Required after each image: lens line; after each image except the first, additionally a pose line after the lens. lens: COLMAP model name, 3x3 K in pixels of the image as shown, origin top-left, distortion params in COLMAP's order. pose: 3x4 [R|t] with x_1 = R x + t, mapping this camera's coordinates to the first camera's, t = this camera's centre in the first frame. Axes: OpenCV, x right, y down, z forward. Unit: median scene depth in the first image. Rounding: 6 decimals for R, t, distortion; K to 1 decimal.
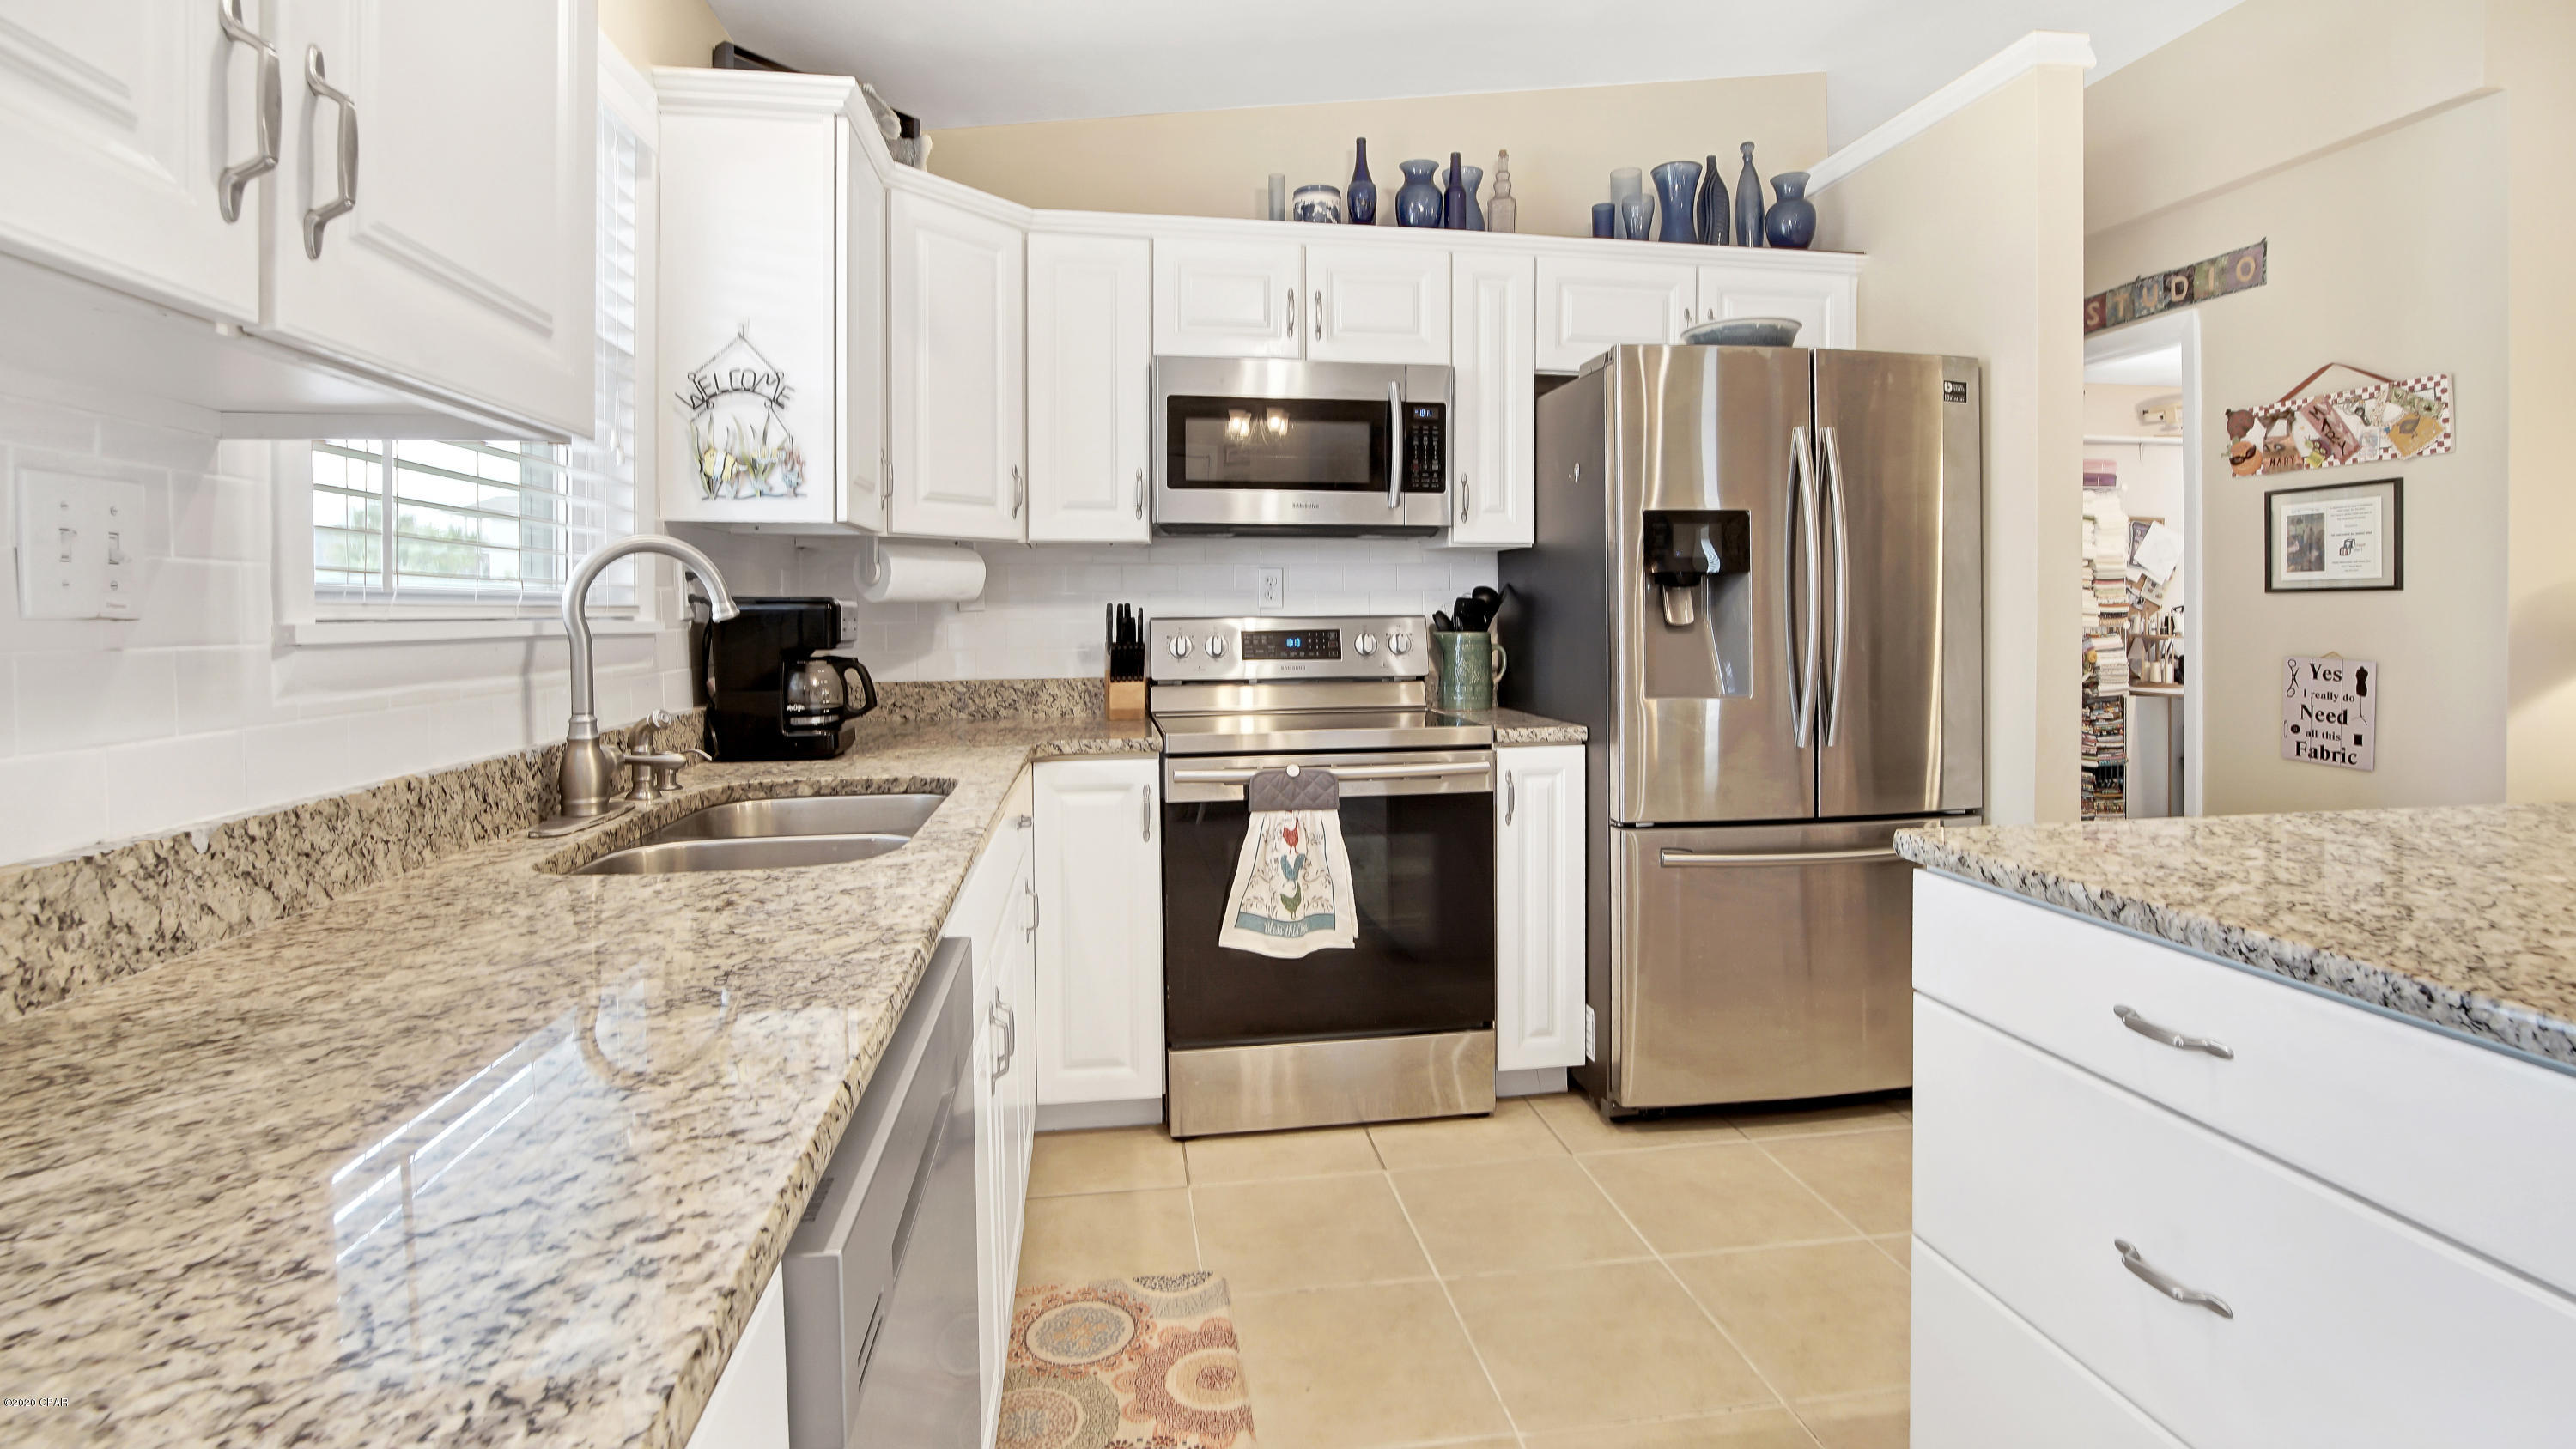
lens RADIAL K [[1192.9, 0, 1292.3], [0, 1192.9, 633.7], [0, 0, 1]] dist [-0.032302, 0.007709]
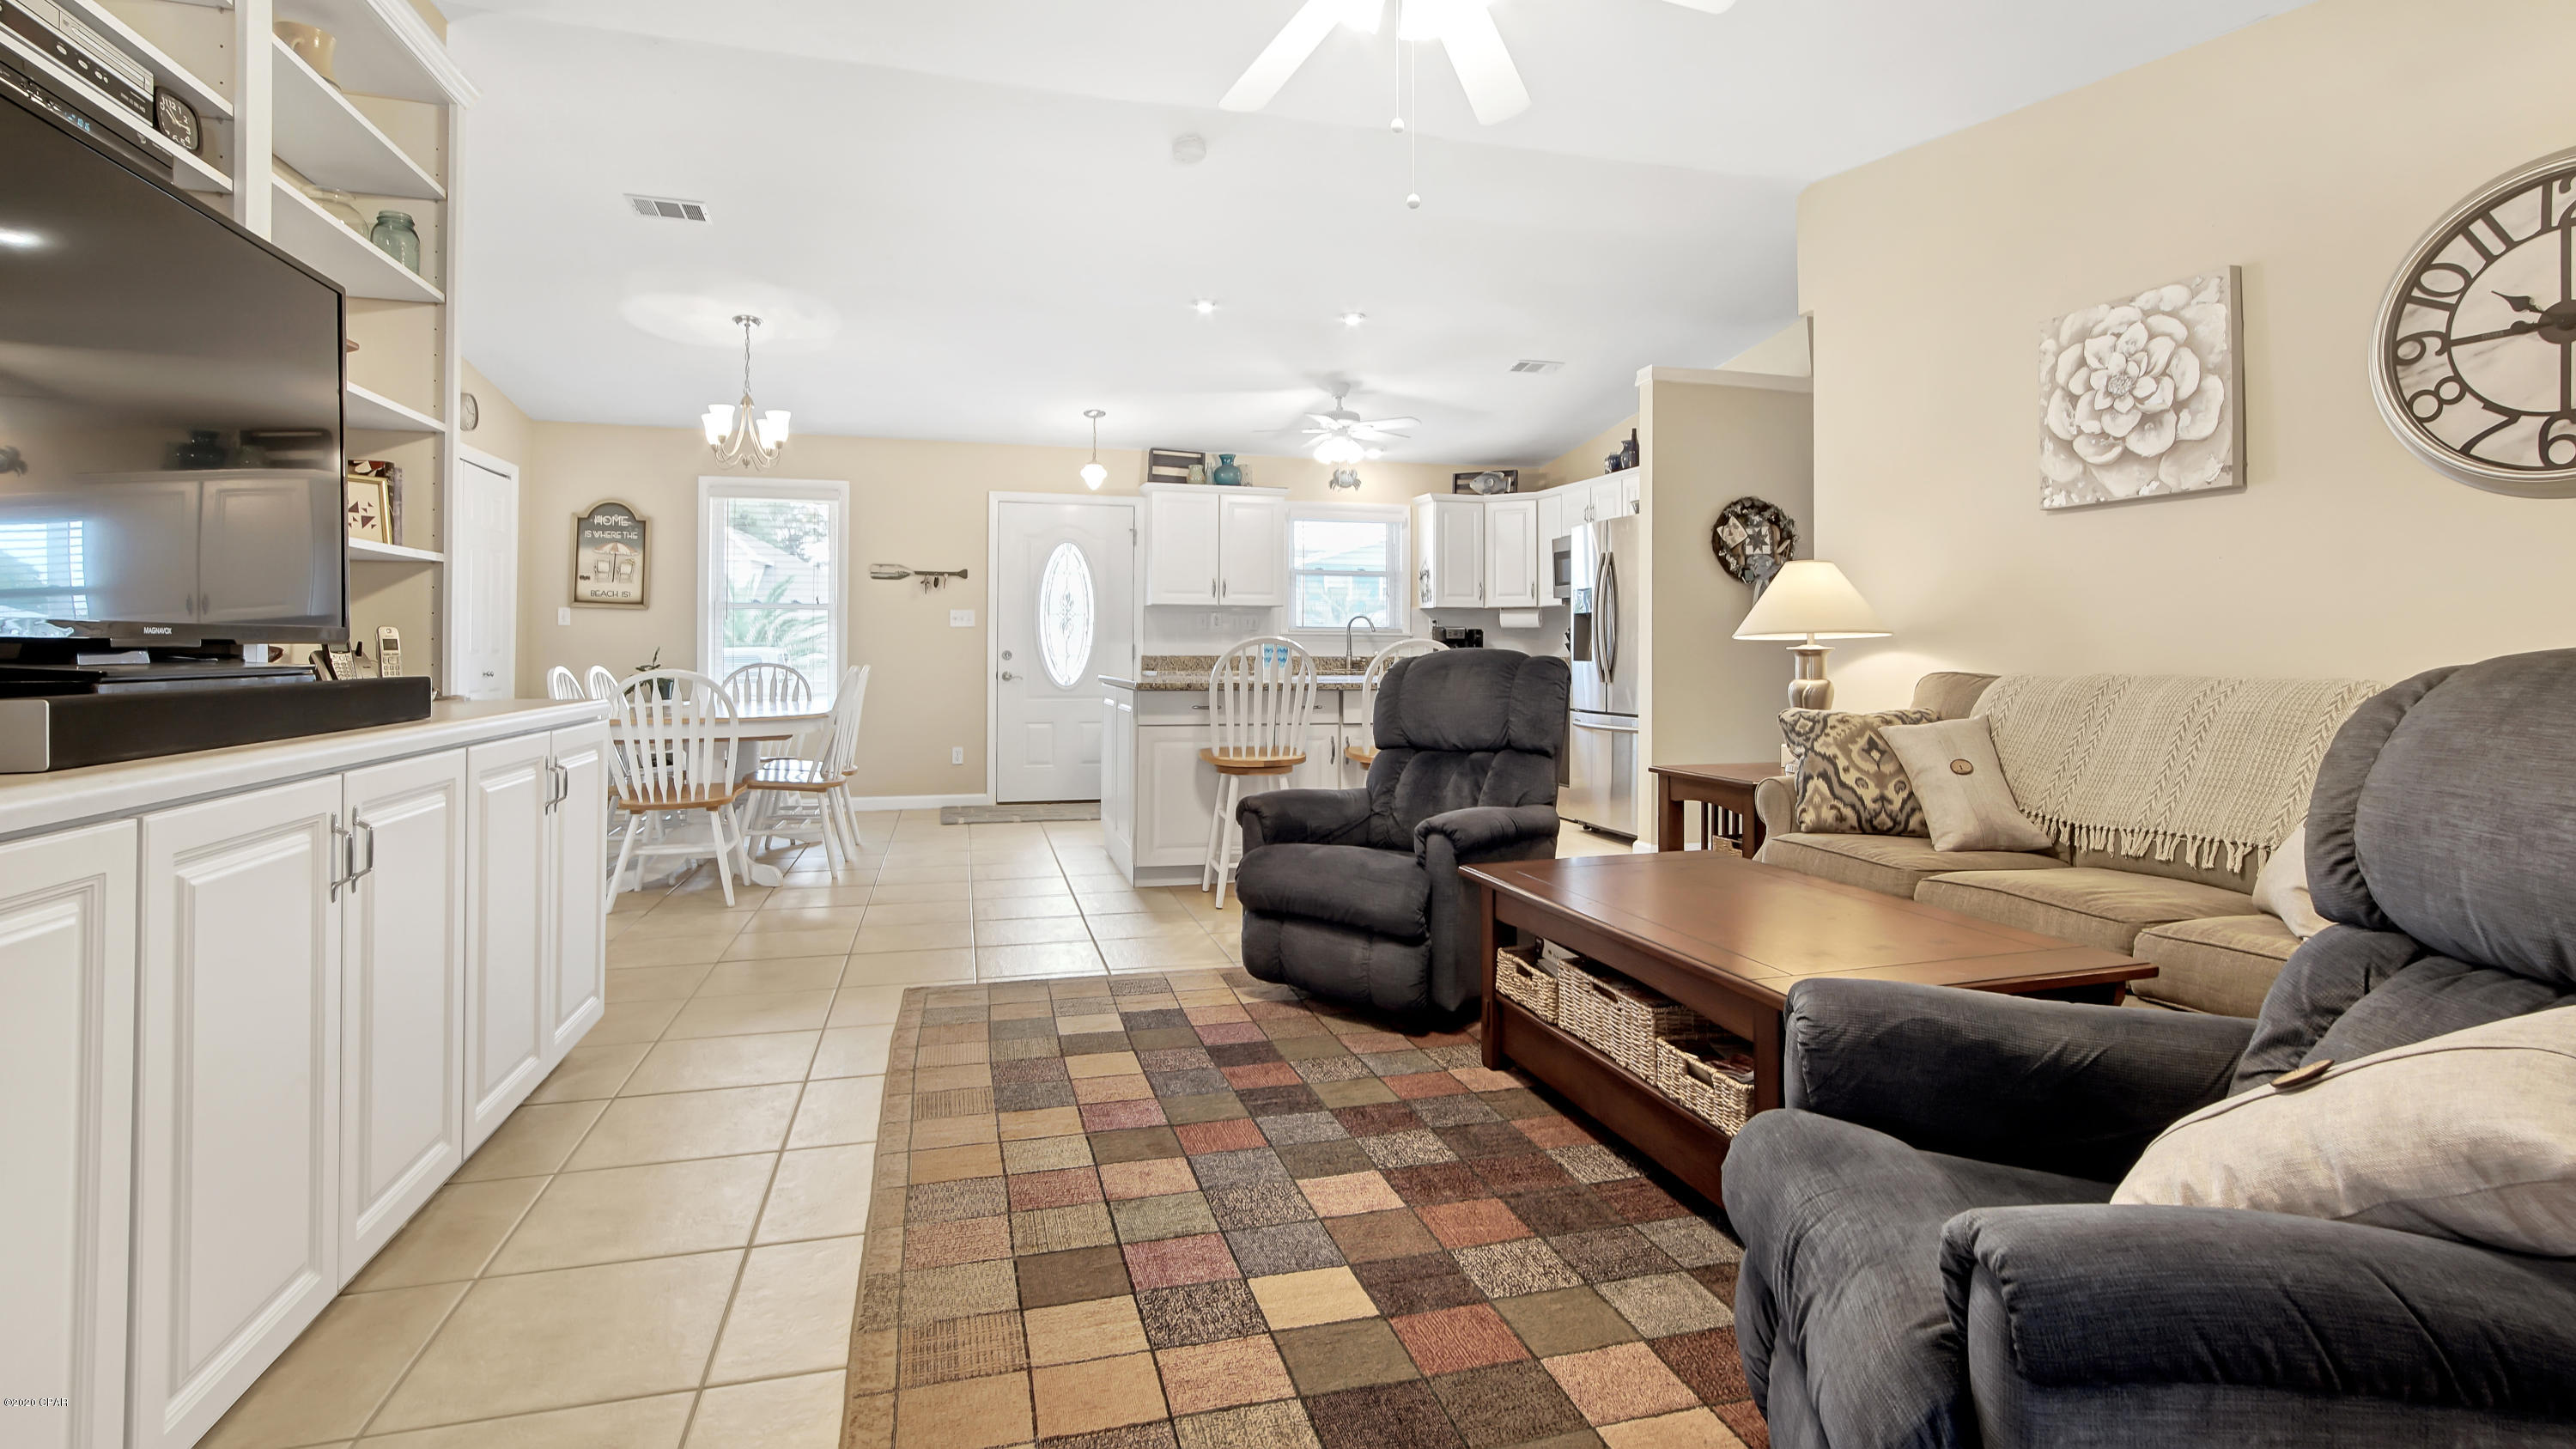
lens RADIAL K [[1193.2, 0, 1244.7], [0, 1193.2, 647.5], [0, 0, 1]] dist [-0.032302, 0.007709]
pose [[0.080570, 0.003306, -0.996743, 2.451456], [-0.026900, 0.999637, 0.001141, 0.033313], [0.996386, 0.026720, 0.080629, 0.056267]]
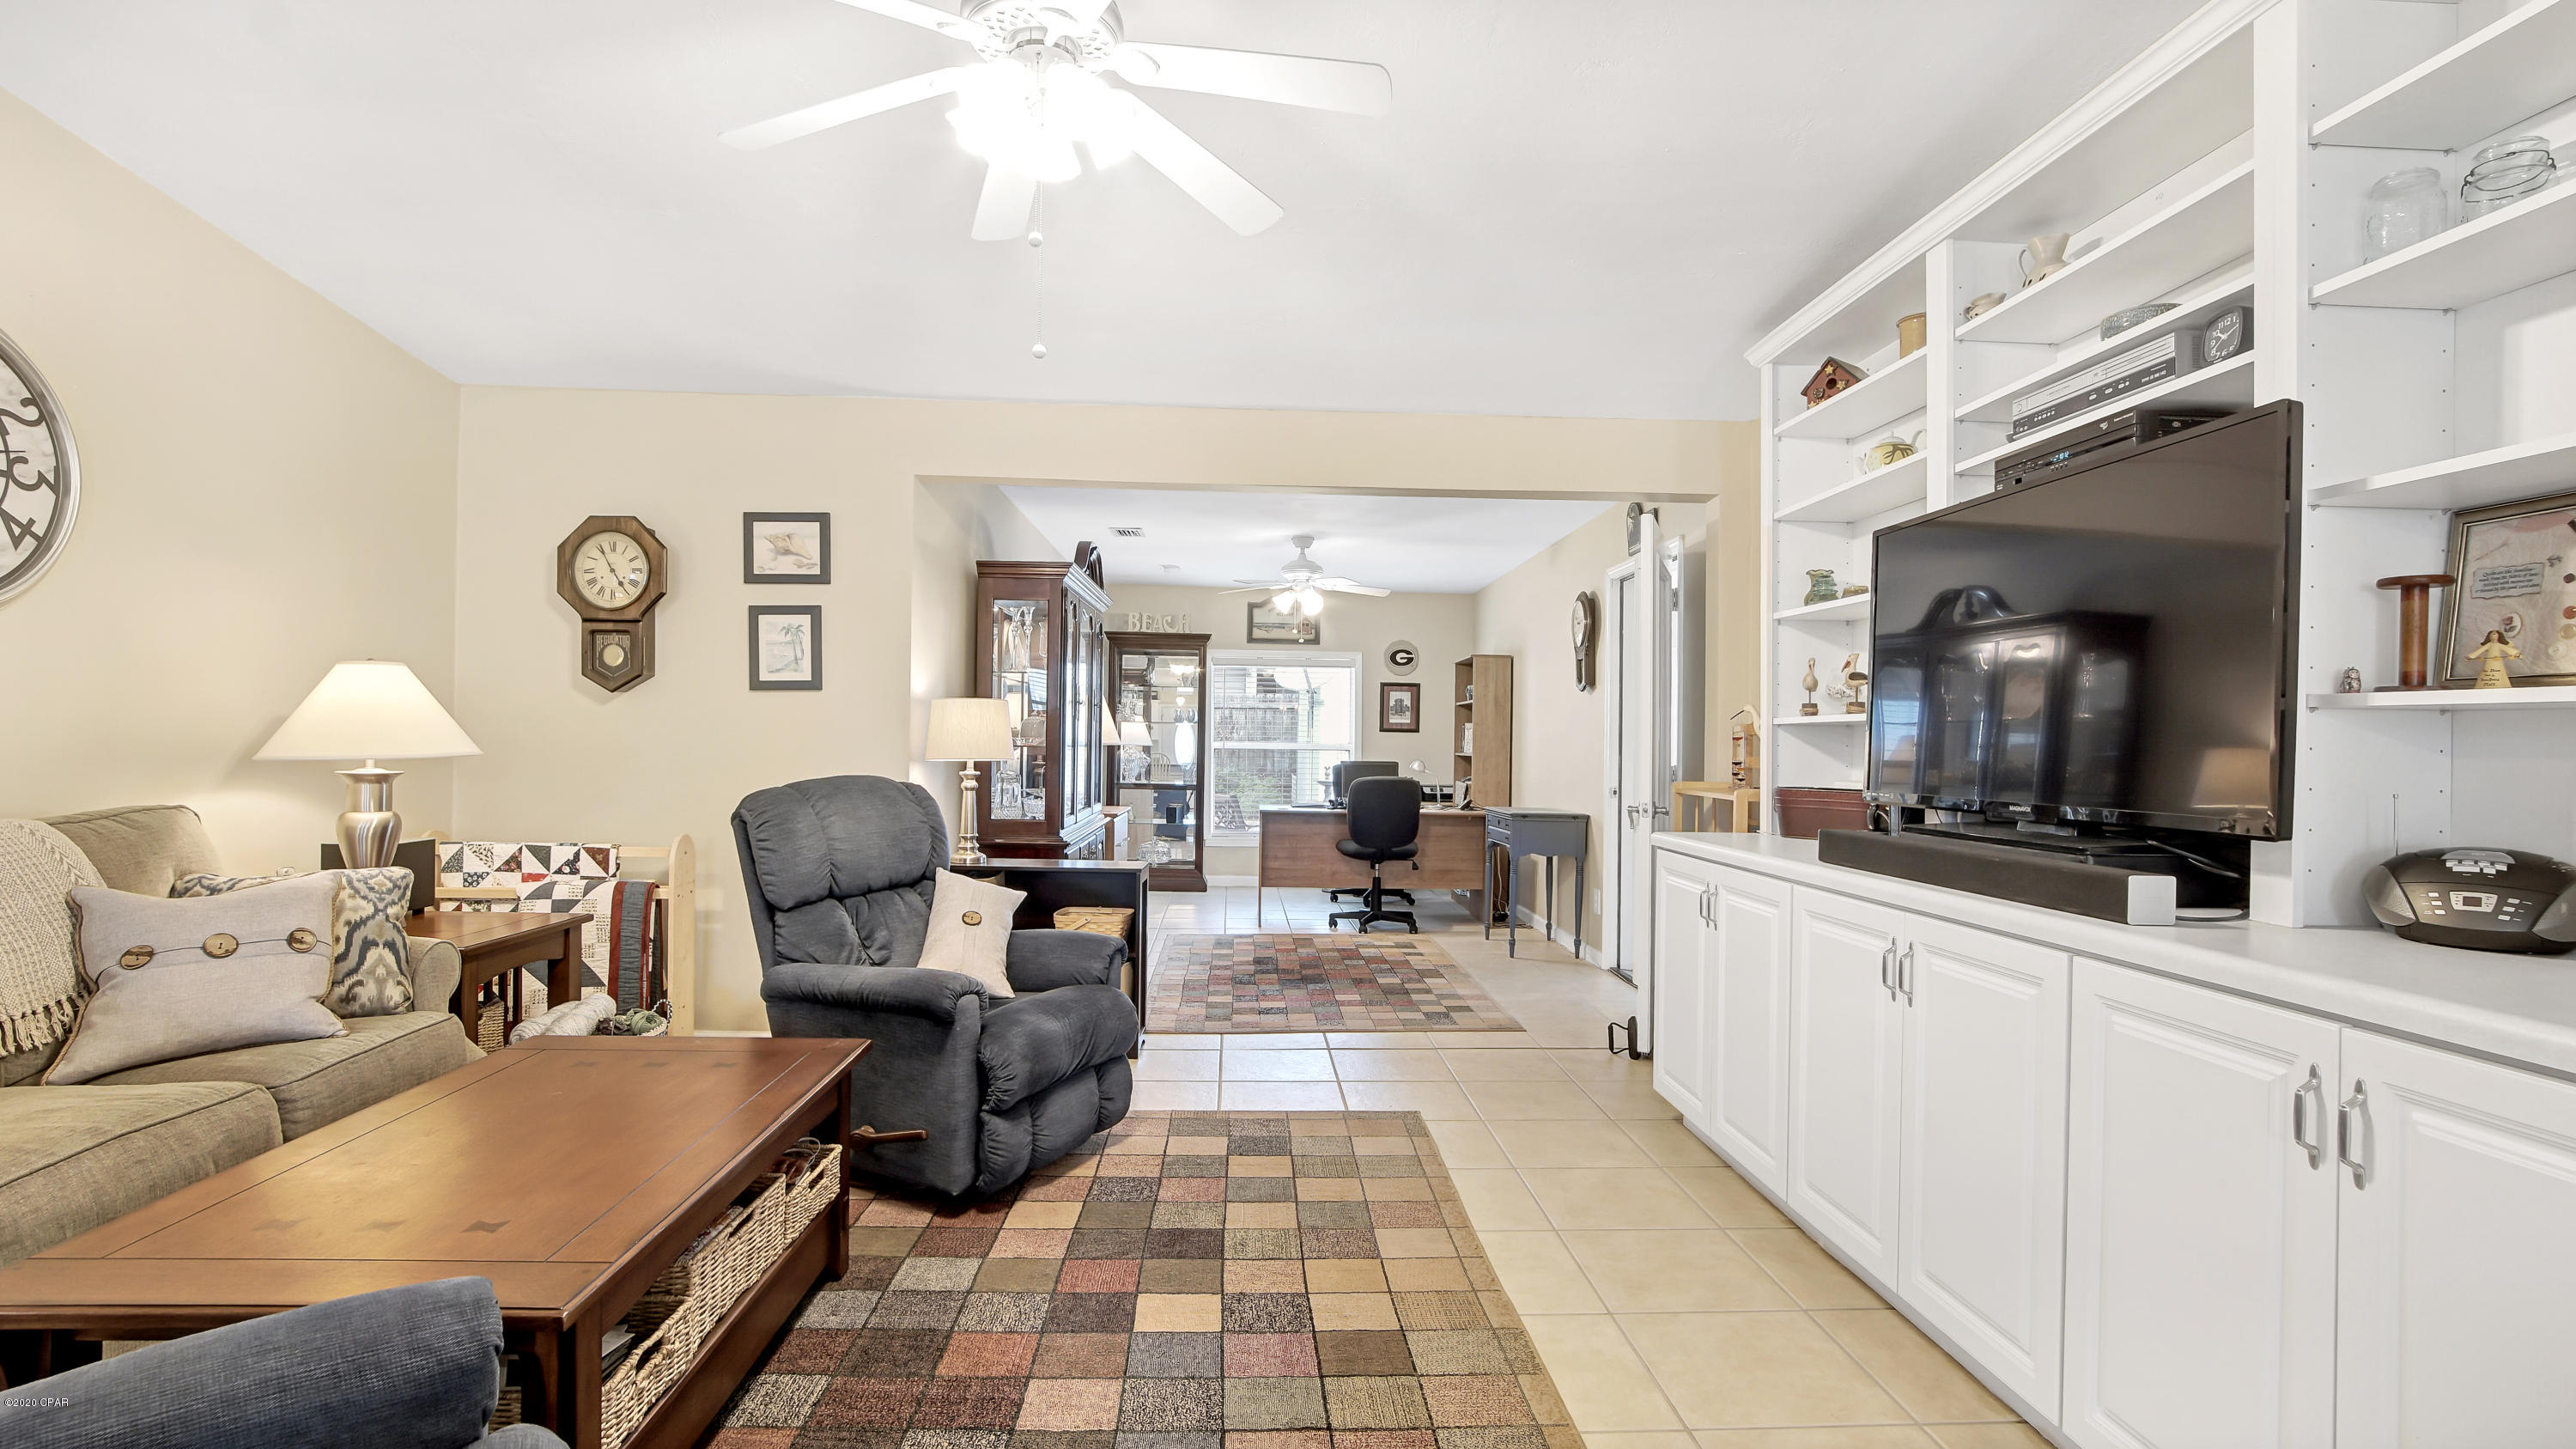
lens RADIAL K [[1193.2, 0, 1292.2], [0, 1193.2, 722.6], [0, 0, 1]] dist [-0.032302, 0.007709]
pose [[0.107707, 0.019392, 0.993994, 1.032144], [0.002649, 0.999801, -0.019793, -0.009608], [-0.994179, 0.004765, 0.107634, -0.014234]]
